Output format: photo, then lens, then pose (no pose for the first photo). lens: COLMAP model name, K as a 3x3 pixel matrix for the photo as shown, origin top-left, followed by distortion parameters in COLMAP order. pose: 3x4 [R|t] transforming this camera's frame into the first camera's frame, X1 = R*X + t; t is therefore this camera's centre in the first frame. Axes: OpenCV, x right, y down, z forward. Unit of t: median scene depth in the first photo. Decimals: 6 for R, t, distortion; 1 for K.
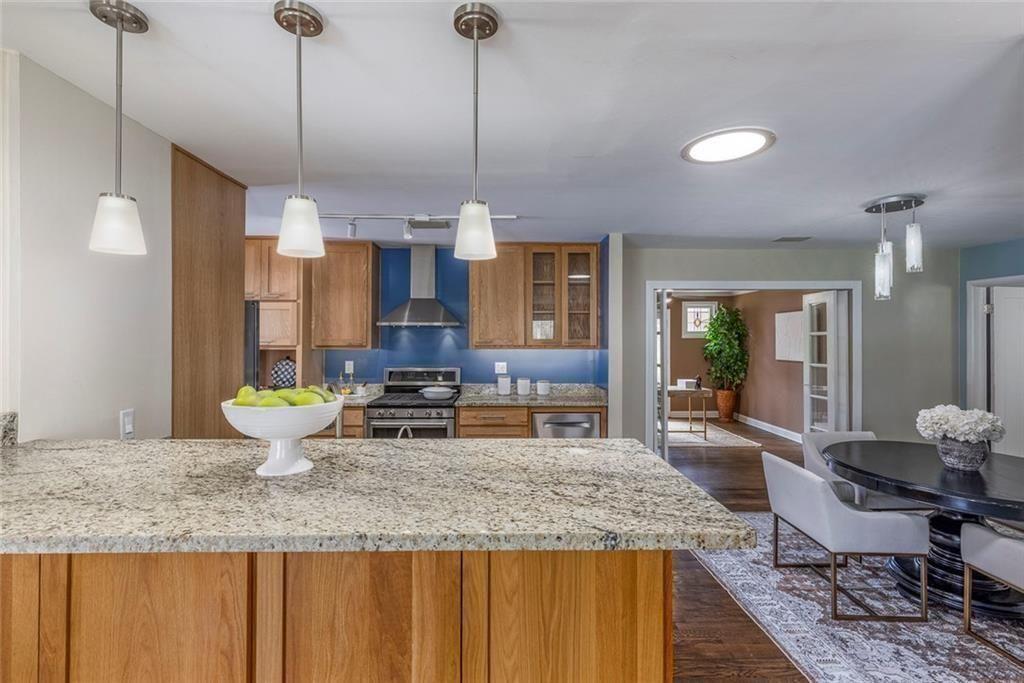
lens RADIAL K [[464.1, 0, 511.7], [0, 464.1, 329.8], [0, 0, 1]] dist [0.003389, -0.000269]
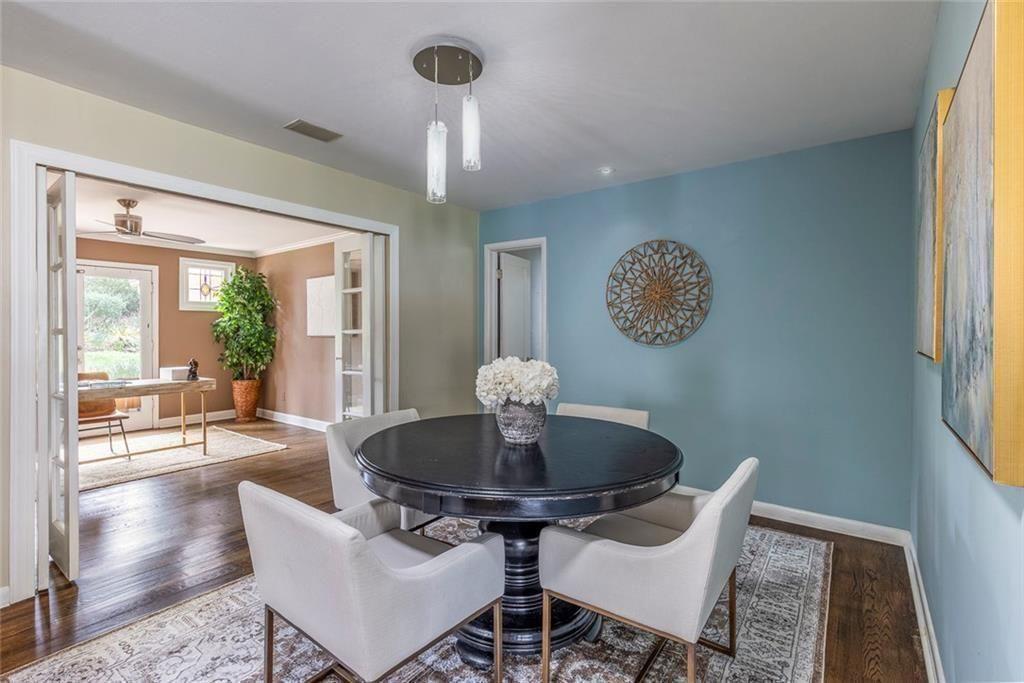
lens RADIAL K [[464.1, 0, 507.2], [0, 464.1, 337.2], [0, 0, 1]] dist [0.003389, -0.000269]
pose [[0.623117, -0.010624, 0.782056, 0.170365], [-0.007433, 0.999782, 0.019504, 0.052874], [-0.782093, -0.017966, 0.622902, 0.250068]]
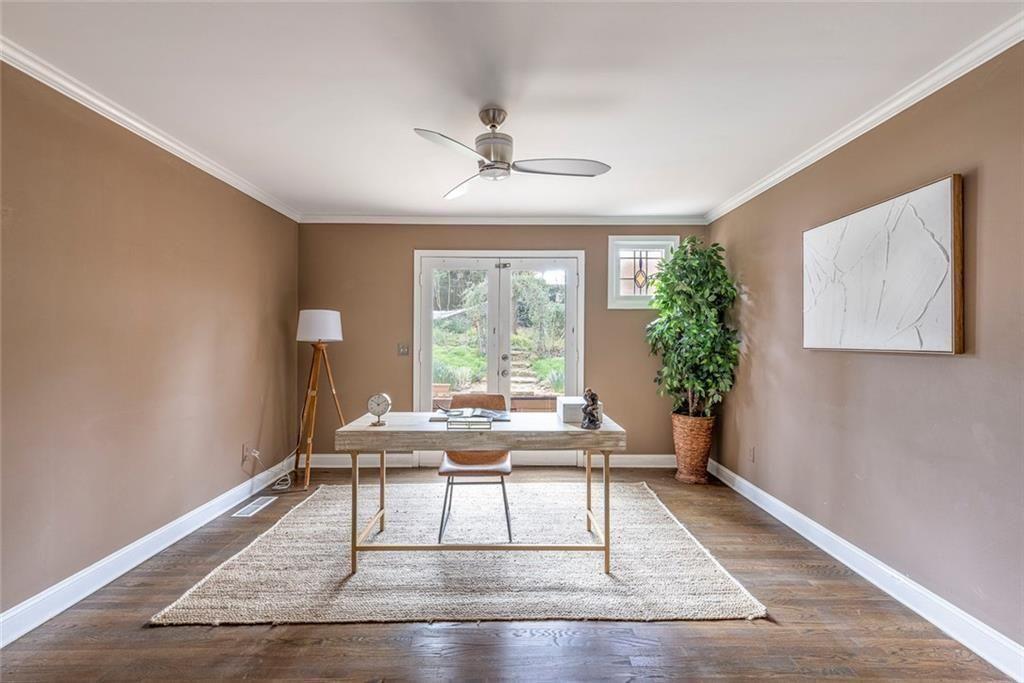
lens RADIAL K [[464.1, 0, 519.8], [0, 464.1, 338.2], [0, 0, 1]] dist [0.003389, -0.000269]
pose [[0.999994, 0.001671, 0.002914, 0.354154], [-0.001701, 0.999945, 0.010308, 0.057681], [-0.002896, -0.010313, 0.999943, 0.656433]]
